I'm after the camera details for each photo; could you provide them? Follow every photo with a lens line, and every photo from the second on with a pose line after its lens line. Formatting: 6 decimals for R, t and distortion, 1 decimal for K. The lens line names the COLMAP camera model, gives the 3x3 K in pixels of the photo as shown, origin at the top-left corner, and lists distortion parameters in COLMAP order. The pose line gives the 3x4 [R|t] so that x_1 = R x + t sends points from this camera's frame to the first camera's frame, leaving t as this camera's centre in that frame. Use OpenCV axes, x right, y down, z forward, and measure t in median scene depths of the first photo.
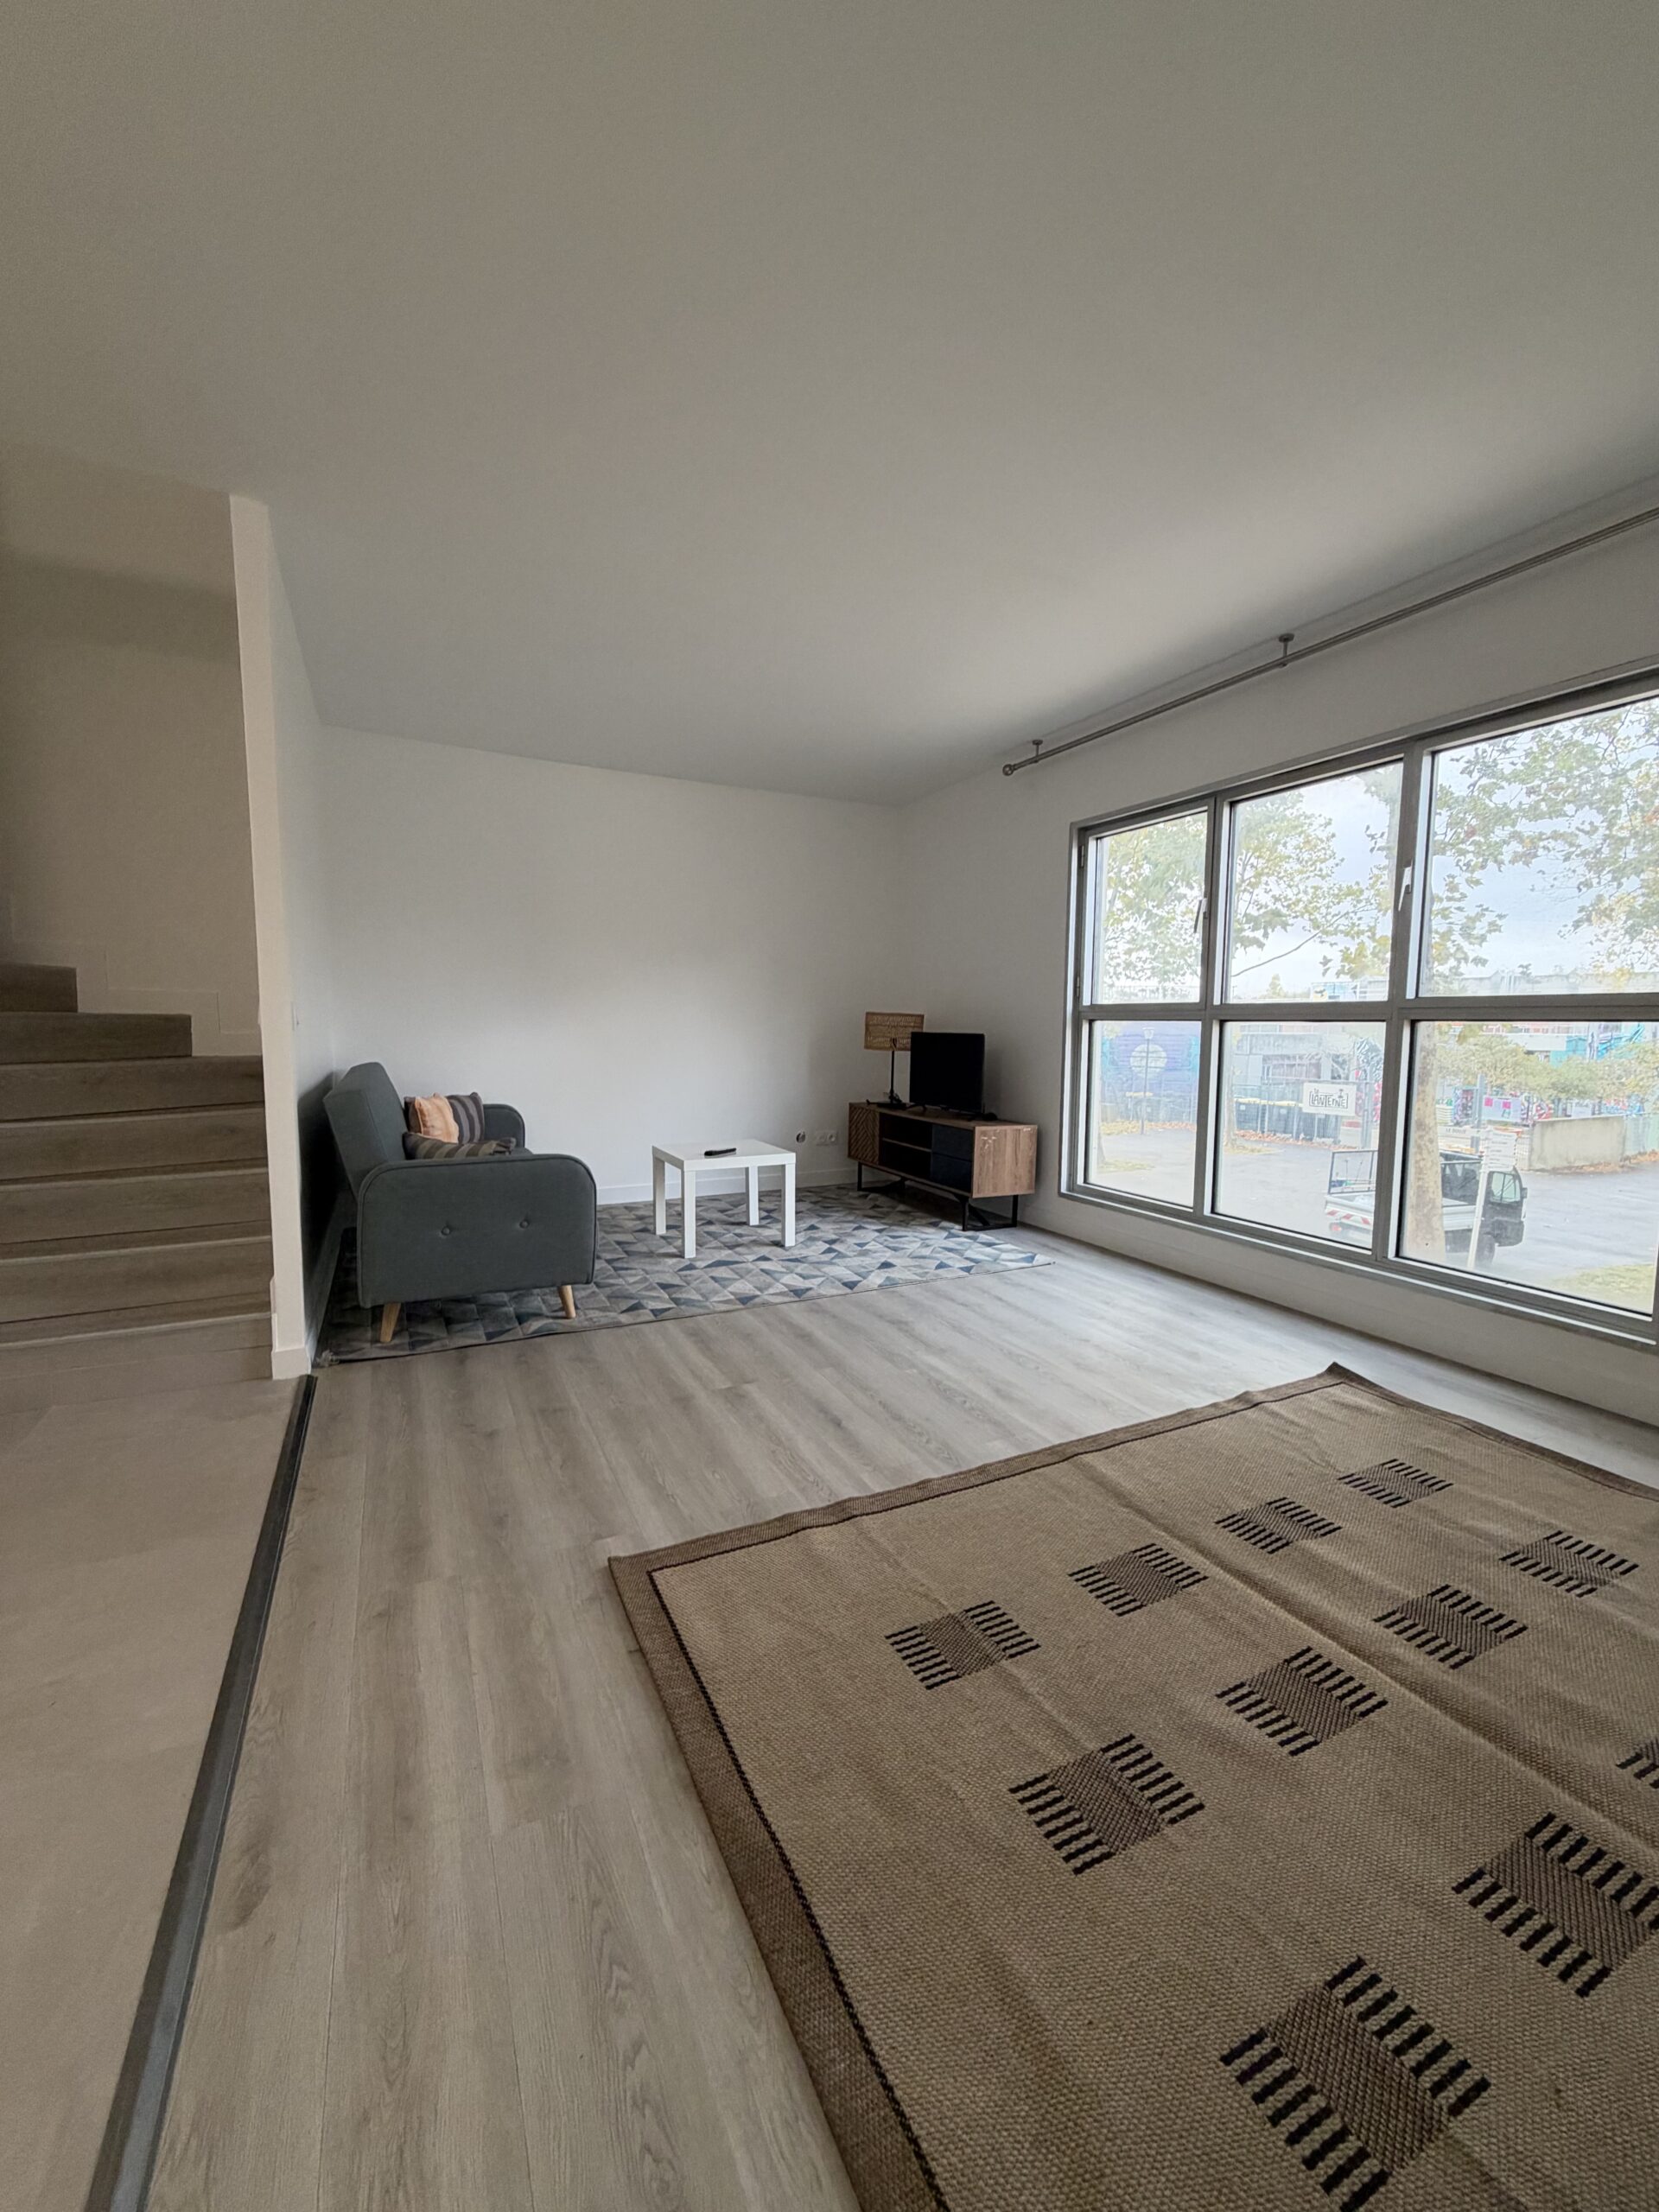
lens RADIAL K [[880.9, 0, 820.3], [0, 880.9, 1105.1], [0, 0, 1]] dist [-0.001196, -0.000769]
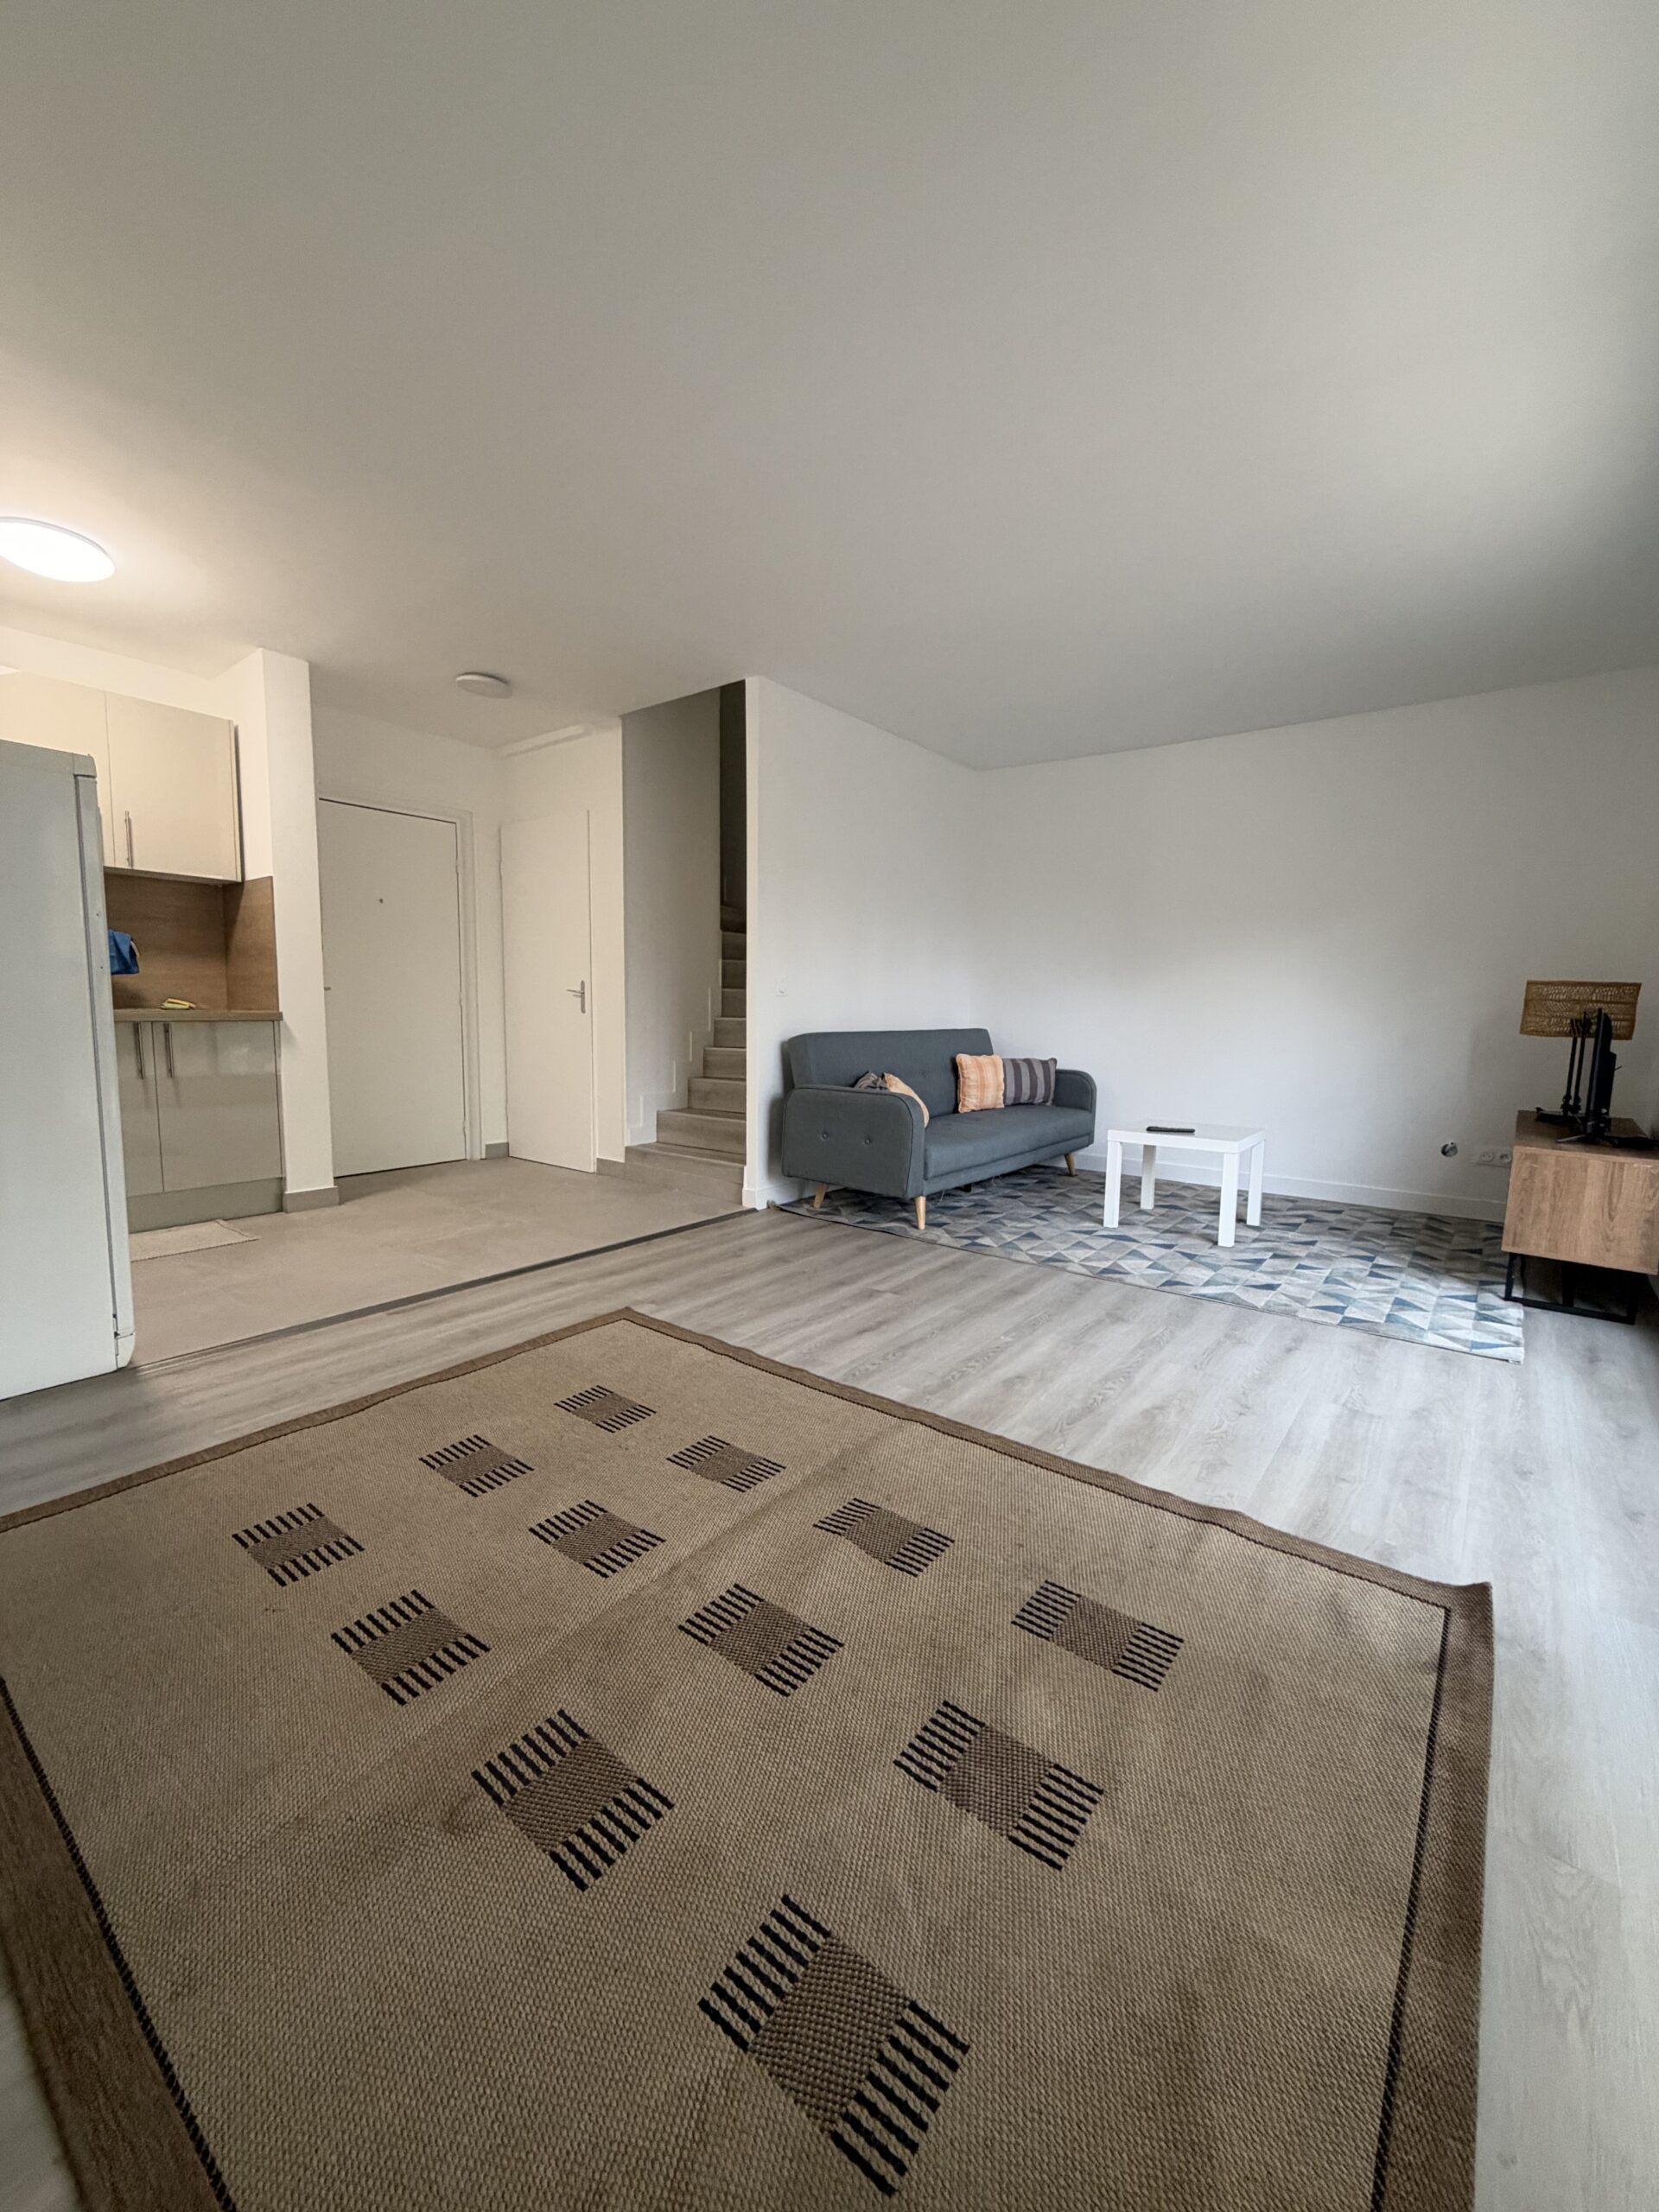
lens RADIAL K [[880.9, 0, 827.5], [0, 880.9, 1102.6], [0, 0, 1]] dist [-0.001196, -0.000769]
pose [[0.434678, 0.097214, -0.895323, 0.640082], [-0.094716, 0.993578, 0.061898, 0.000007], [0.895591, 0.057896, 0.441095, 0.277296]]
